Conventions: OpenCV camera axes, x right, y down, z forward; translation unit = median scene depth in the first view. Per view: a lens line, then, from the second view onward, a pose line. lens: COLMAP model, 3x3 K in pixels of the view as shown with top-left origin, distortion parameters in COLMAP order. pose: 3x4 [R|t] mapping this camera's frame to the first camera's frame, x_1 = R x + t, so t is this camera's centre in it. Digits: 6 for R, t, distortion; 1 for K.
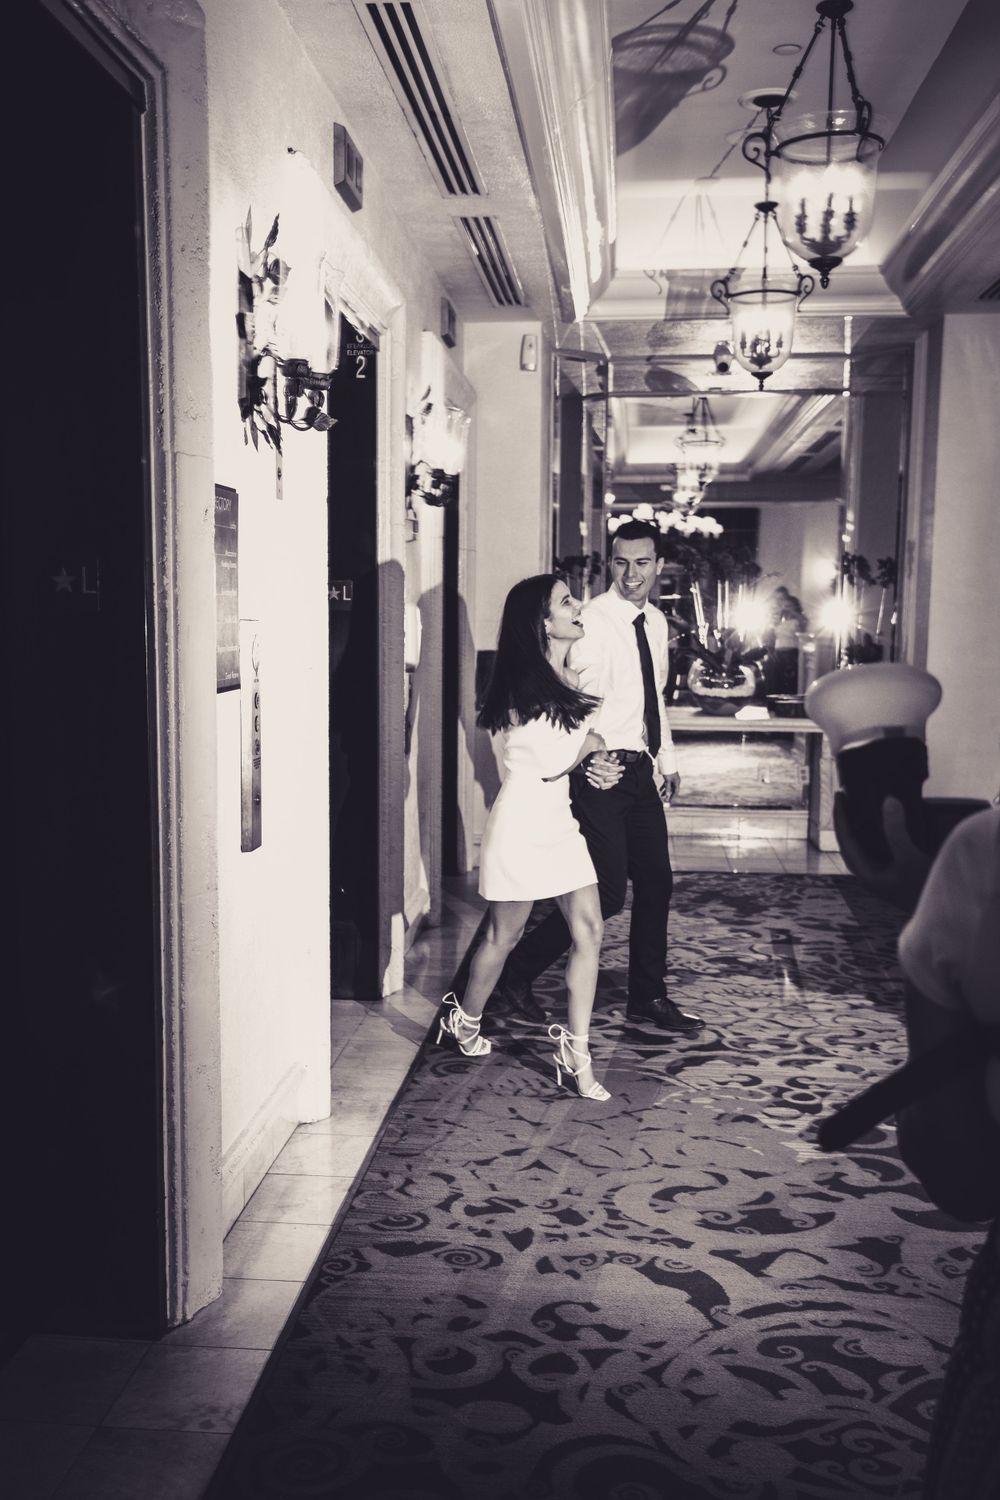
lens RADIAL K [[1474.9, 0, 471.9], [0, 1474.9, 802.6], [0, 0, 1]] dist [0.032037, 0.000000]
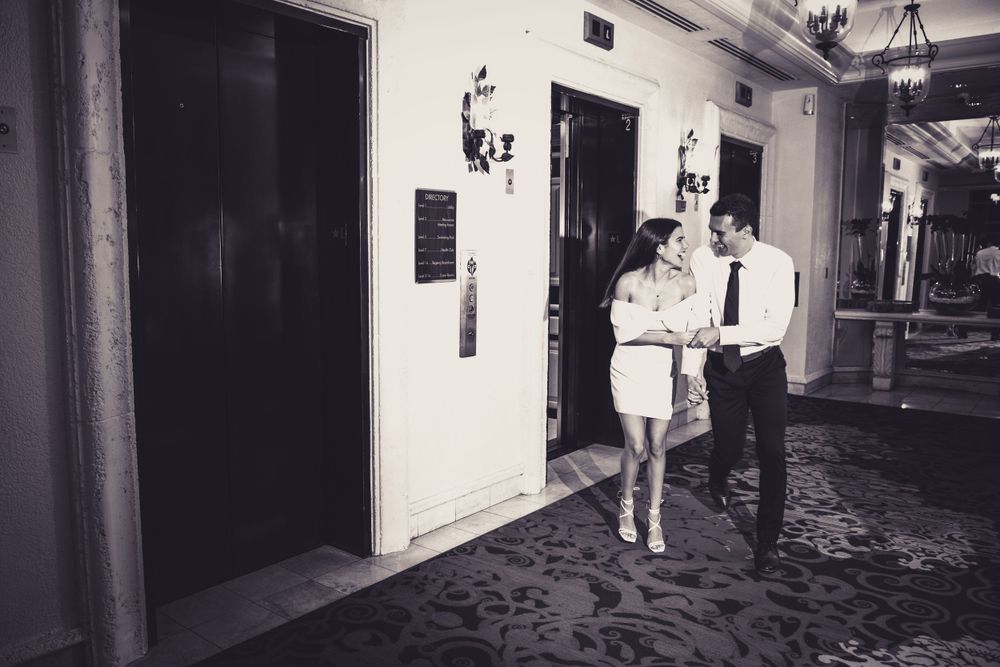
lens RADIAL K [[772.8, 0, 460.1], [0, 772.8, 335.5], [0, 0, 1]] dist [-0.059864, 0.028621]
pose [[0.832827, 0.055876, -0.550706, 0.464393], [-0.068379, 0.997657, -0.002184, 0.004327], [0.549293, 0.039476, 0.834697, 0.051350]]
